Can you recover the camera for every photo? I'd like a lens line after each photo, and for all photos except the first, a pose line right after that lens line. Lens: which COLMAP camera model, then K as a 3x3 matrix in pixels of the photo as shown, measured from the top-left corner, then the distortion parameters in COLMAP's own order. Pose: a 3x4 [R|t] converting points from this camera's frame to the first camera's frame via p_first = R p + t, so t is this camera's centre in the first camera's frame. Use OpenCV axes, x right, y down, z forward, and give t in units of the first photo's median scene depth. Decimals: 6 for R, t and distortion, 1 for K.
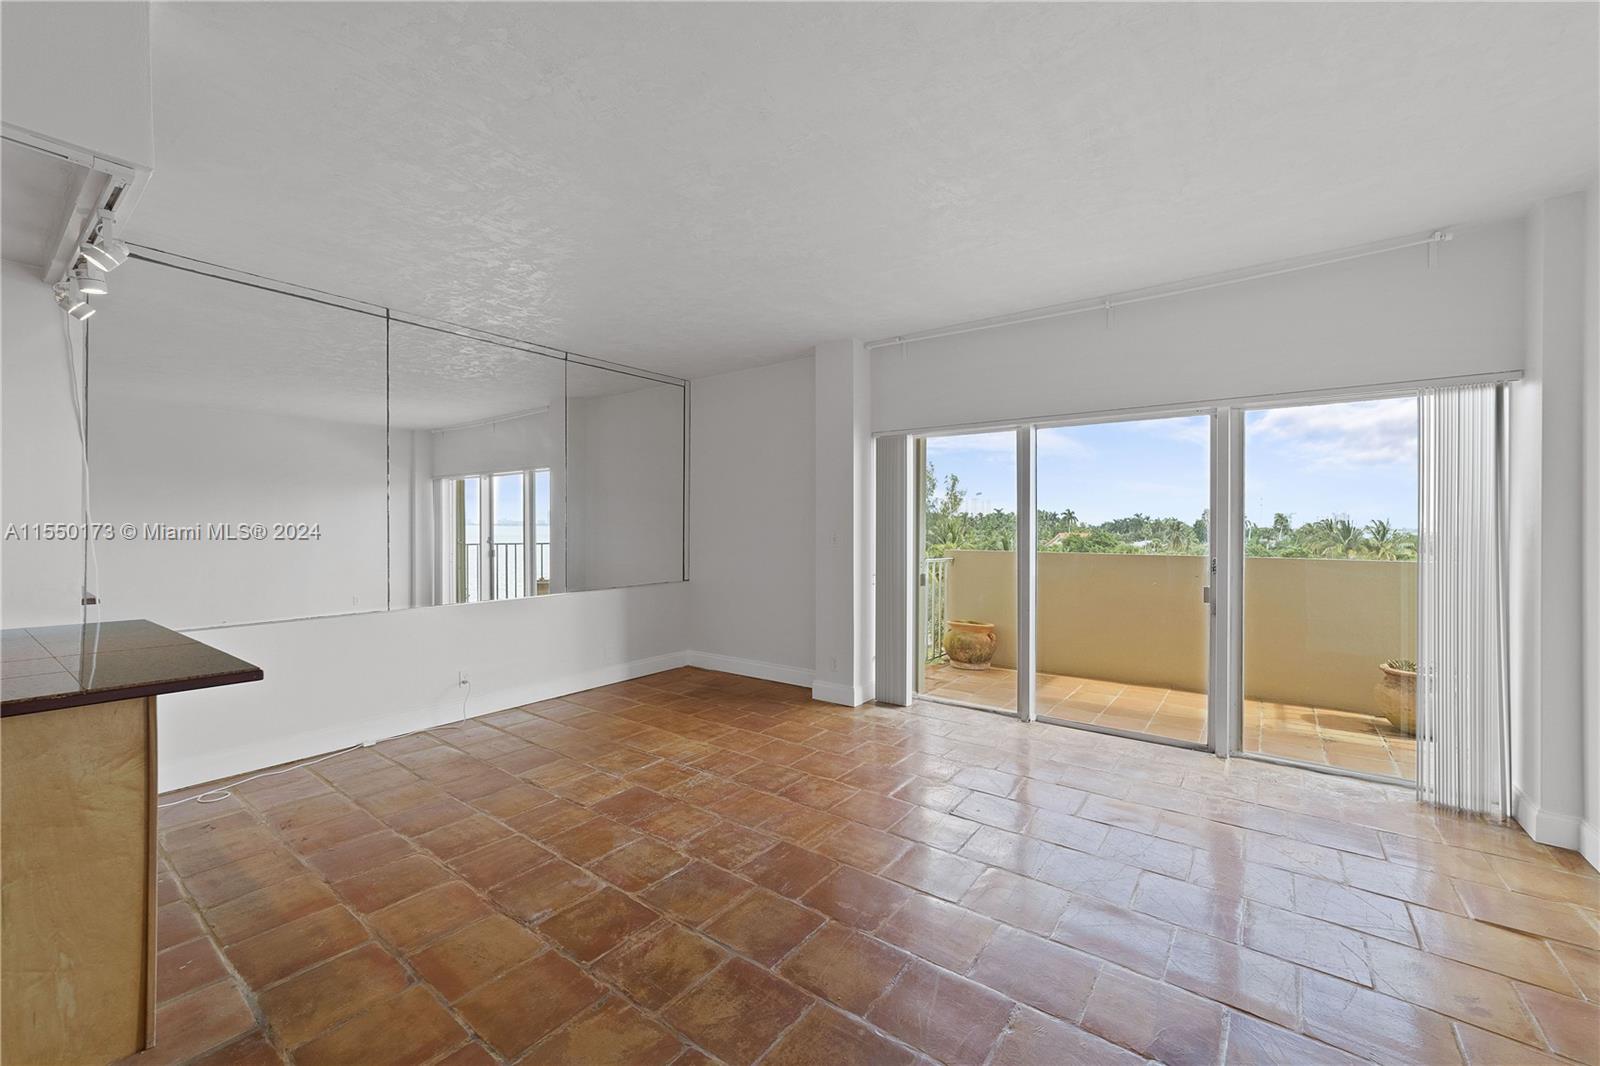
lens RADIAL K [[626.6, 0, 810.2], [0, 626.6, 527.9], [0, 0, 1]] dist [-0.007924, 0.003361]
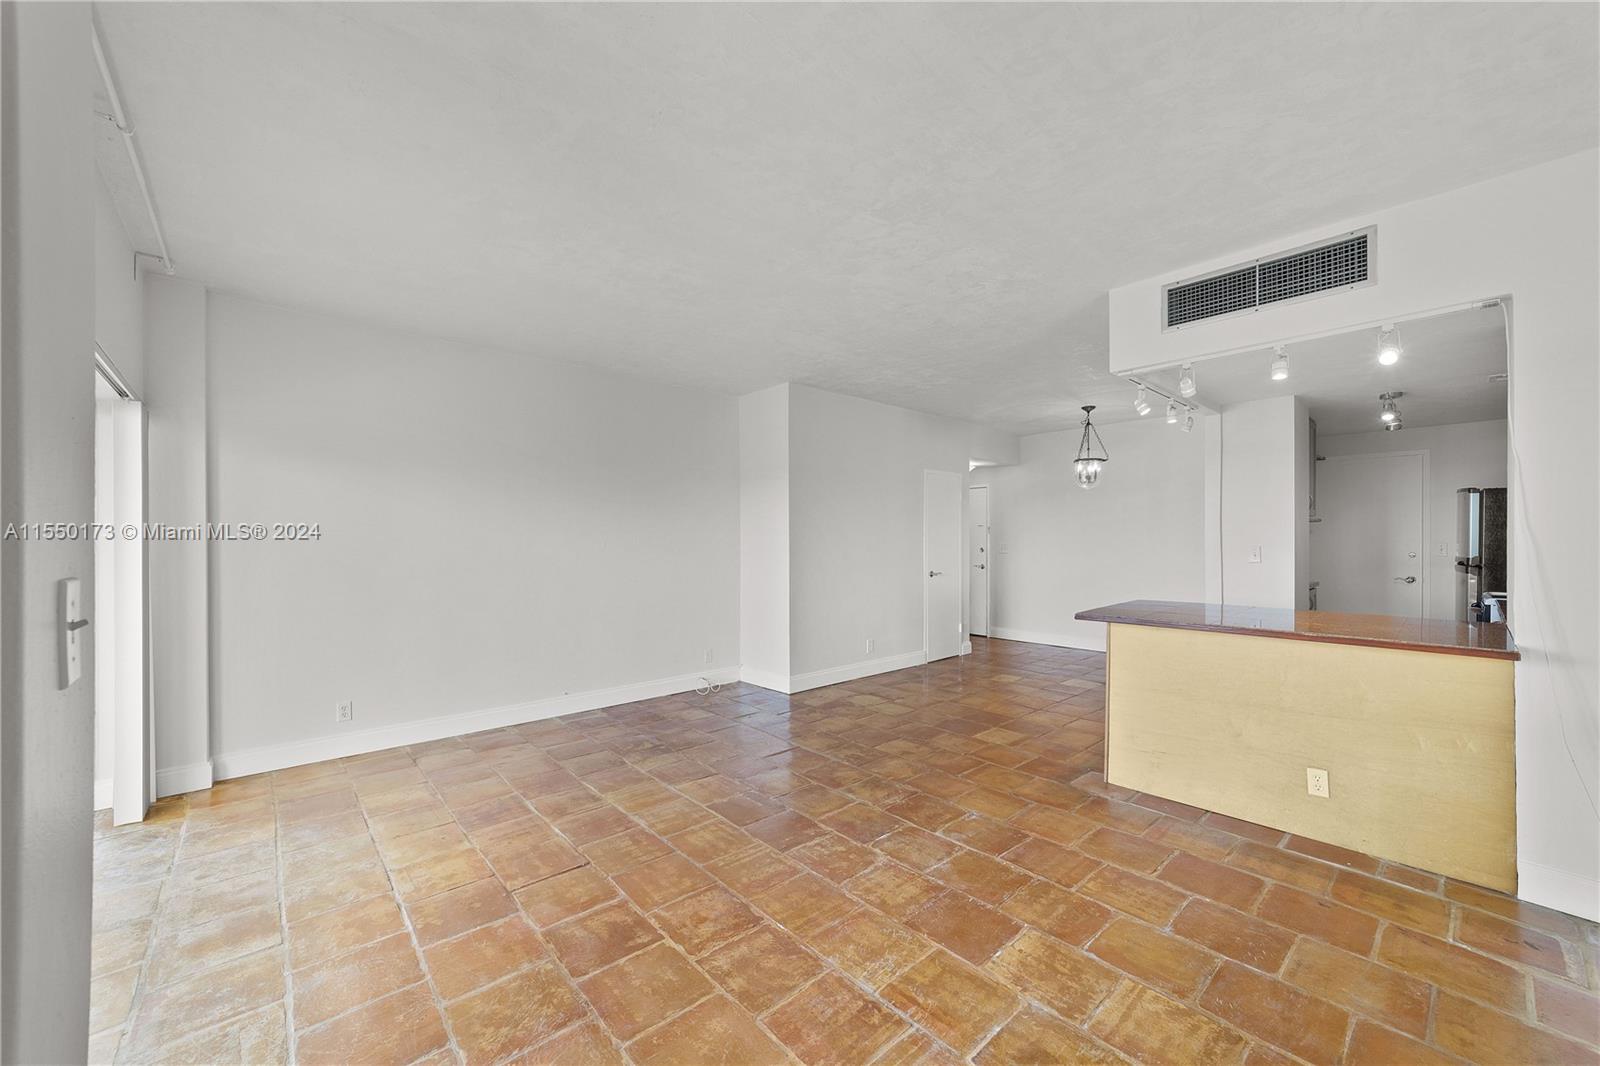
lens RADIAL K [[607.2, 0, 811.9], [0, 607.2, 540.3], [0, 0, 1]] dist [-0.005229, 0.003062]
pose [[-0.980763, 0.000313, 0.195204, -0.178877], [0.000448, 1.000000, 0.000646, -0.002620], [-0.195204, 0.000721, -0.980762, 1.237604]]
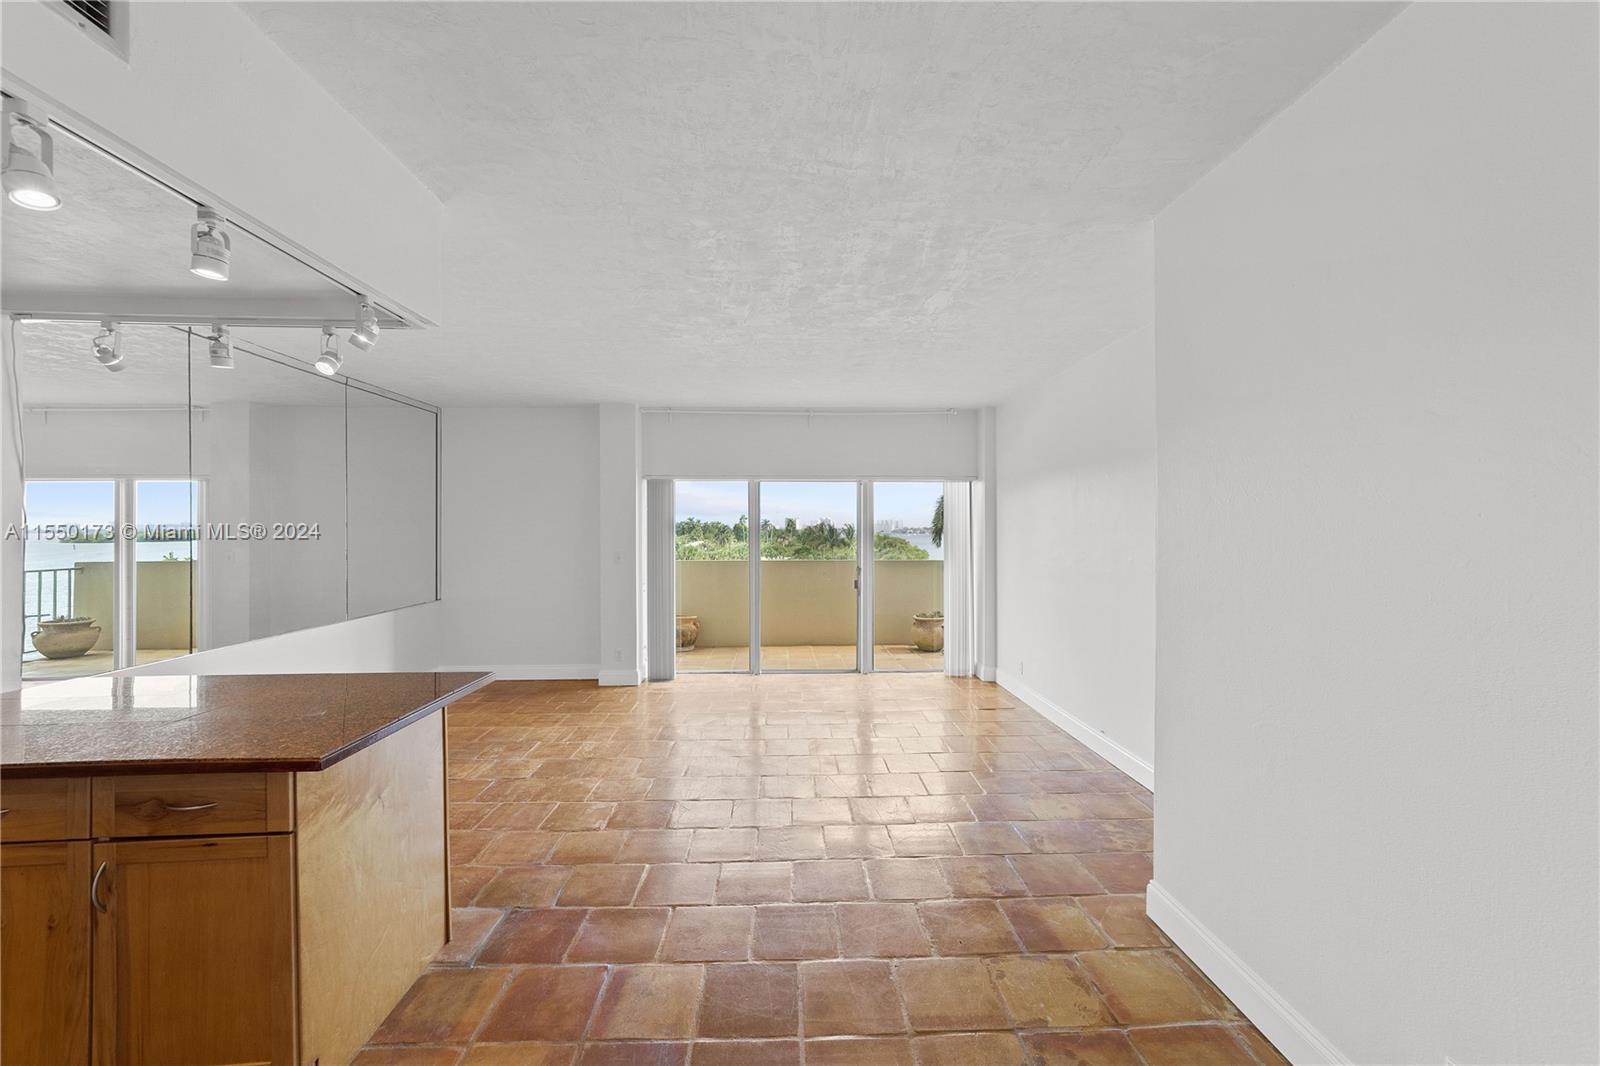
lens RADIAL K [[607.2, 0, 800.5], [0, 607.2, 529.2], [0, 0, 1]] dist [-0.005229, 0.003062]
pose [[0.786570, -0.003244, 0.617492, -0.486429], [0.004410, 0.999990, -0.000364, -0.042623], [-0.617485, 0.003009, 0.786577, -0.227370]]
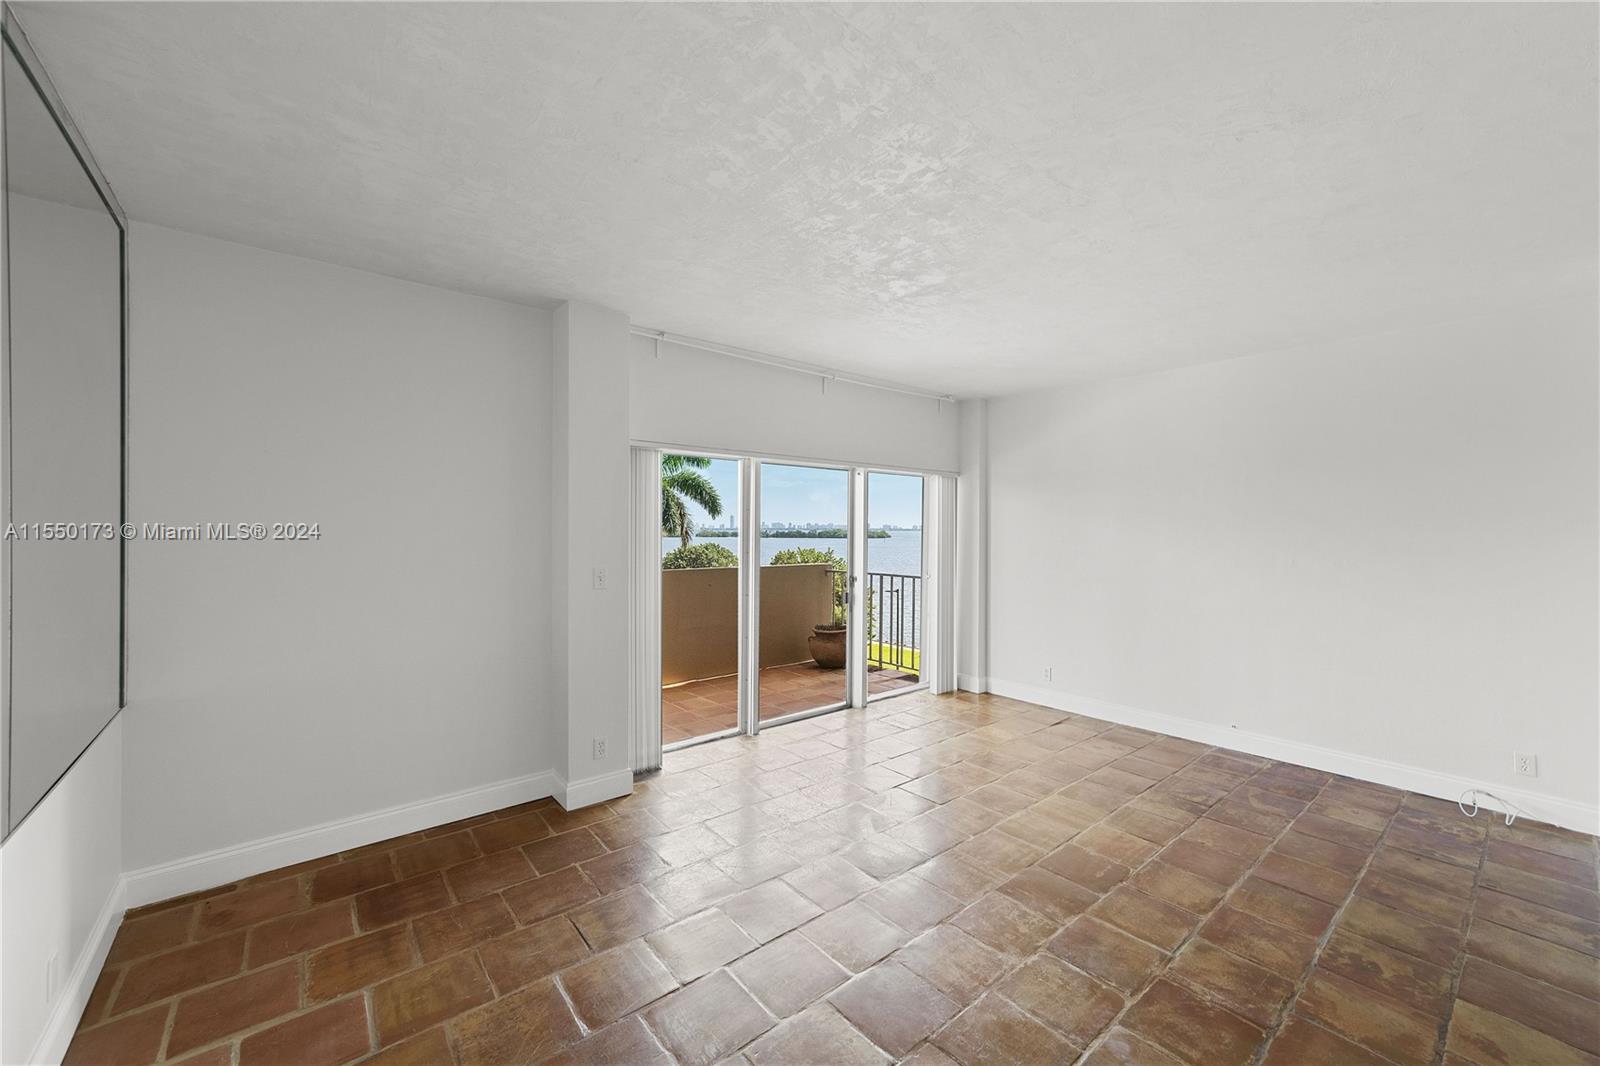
lens RADIAL K [[626.6, 0, 796.4], [0, 626.6, 519.0], [0, 0, 1]] dist [-0.007924, 0.003361]
pose [[0.246613, 0.014298, 0.969009, -0.686078], [-0.001553, 0.999896, -0.014358, -0.042695], [-0.969113, 0.002036, 0.246610, 0.672526]]
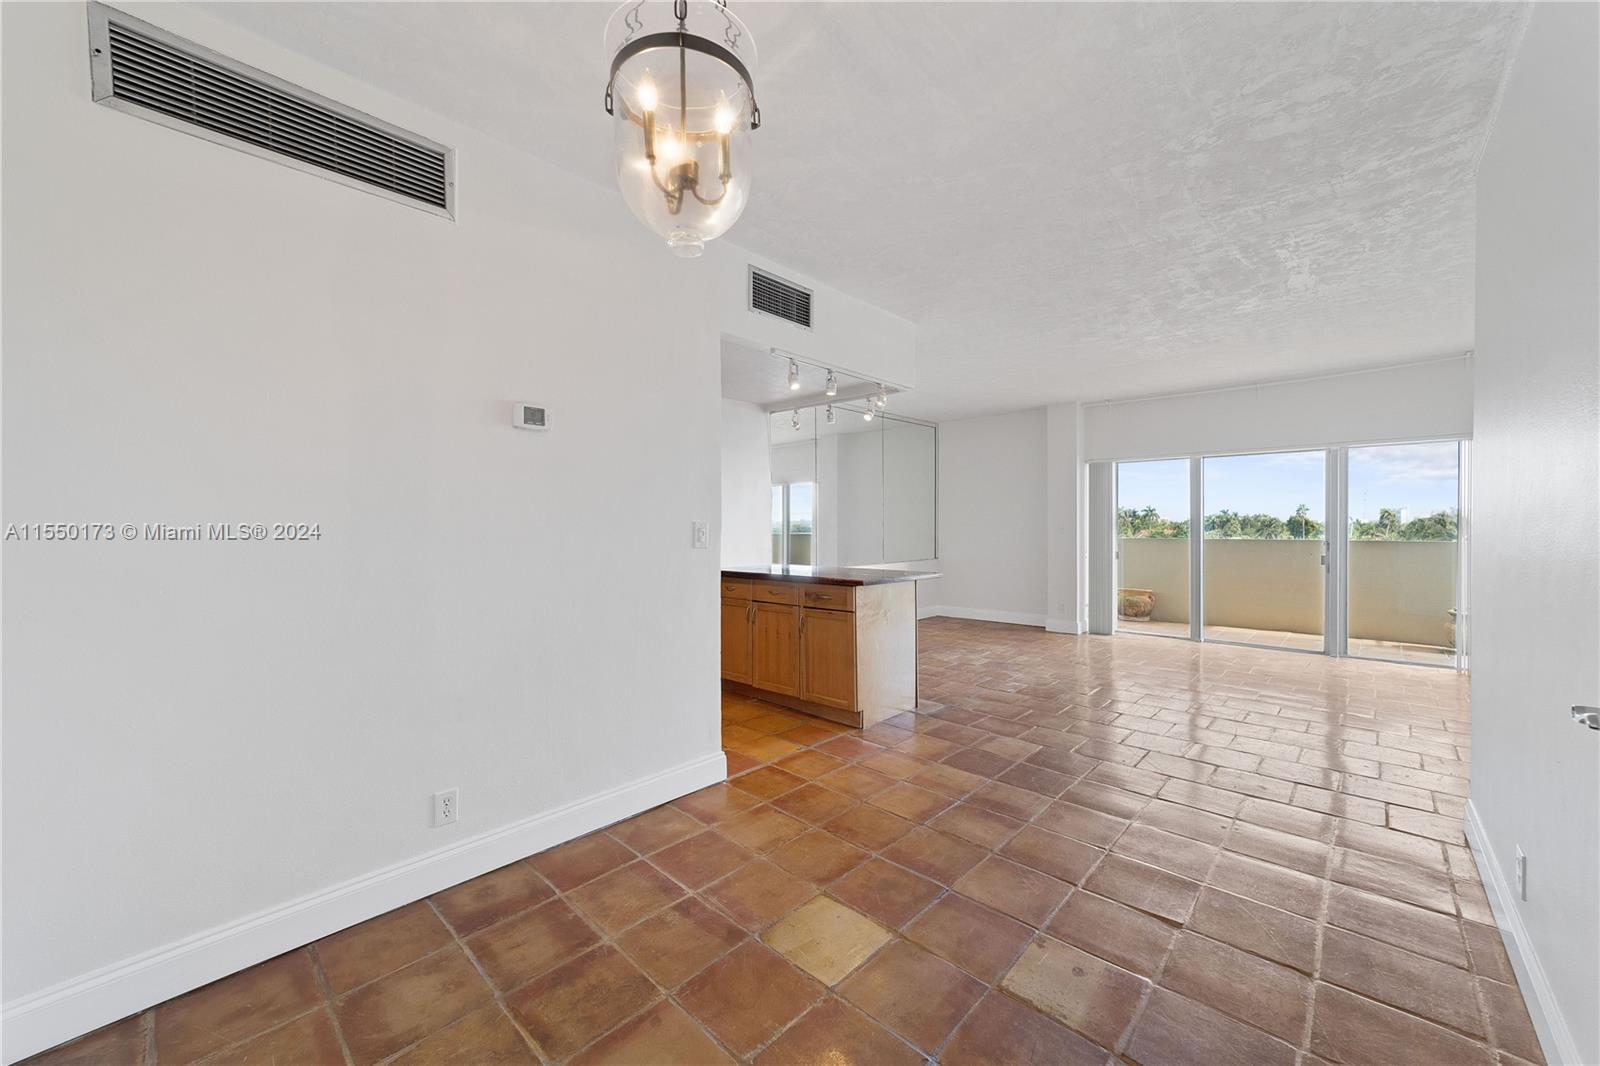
lens RADIAL K [[607.2, 0, 809.6], [0, 607.2, 529.2], [0, 0, 1]] dist [-0.005229, 0.003062]
pose [[0.993282, -0.003678, -0.115663, -0.463820], [0.004202, 0.999982, 0.004284, 0.010941], [0.115645, -0.004741, 0.993279, -0.655103]]
